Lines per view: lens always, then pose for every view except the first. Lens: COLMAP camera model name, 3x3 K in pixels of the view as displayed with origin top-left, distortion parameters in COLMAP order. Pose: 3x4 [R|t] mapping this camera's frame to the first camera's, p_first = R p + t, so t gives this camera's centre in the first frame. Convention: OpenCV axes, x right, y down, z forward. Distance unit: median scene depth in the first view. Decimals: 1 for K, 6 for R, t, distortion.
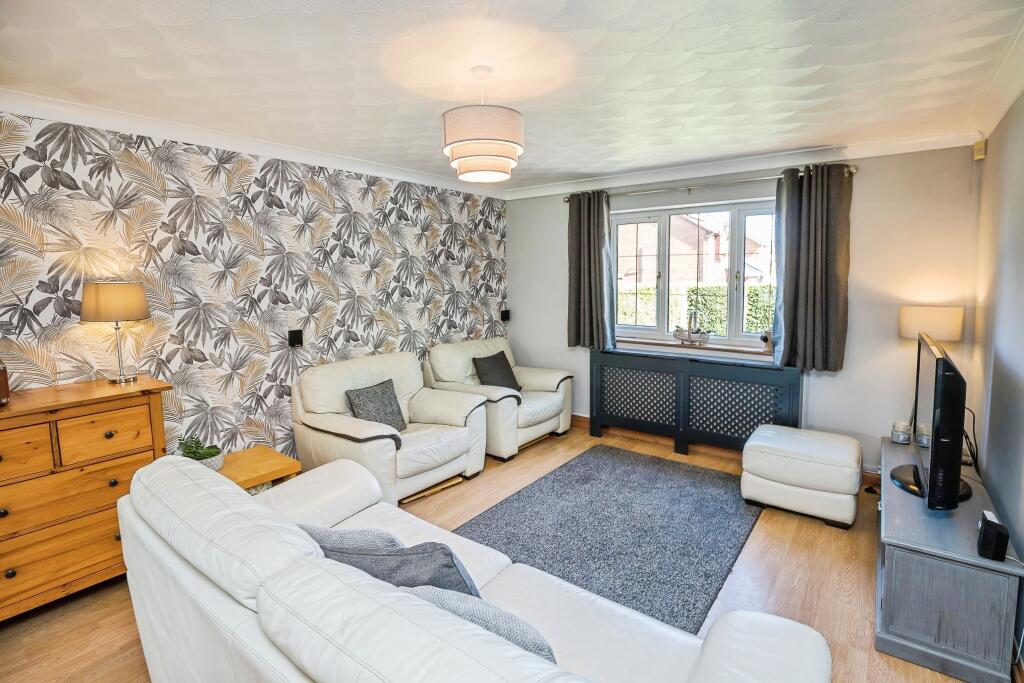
lens RADIAL K [[500.6, 0, 512.0], [0, 500.6, 341.5], [0, 0, 1]] dist [-0.000444, 0.000089]
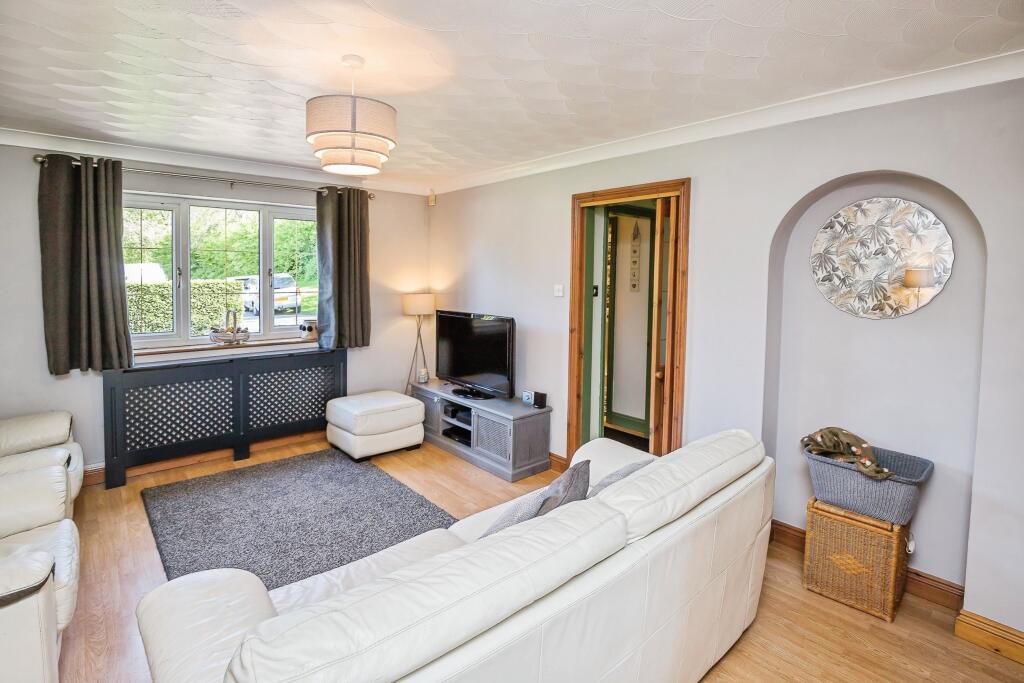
lens RADIAL K [[500.6, 0, 512.0], [0, 500.6, 341.5], [0, 0, 1]] dist [-0.000444, 0.000089]
pose [[0.205904, -0.124688, 0.970596, -0.503223], [0.124530, 0.987124, 0.100393, -0.033075], [-0.970616, 0.100197, 0.218780, 0.294359]]
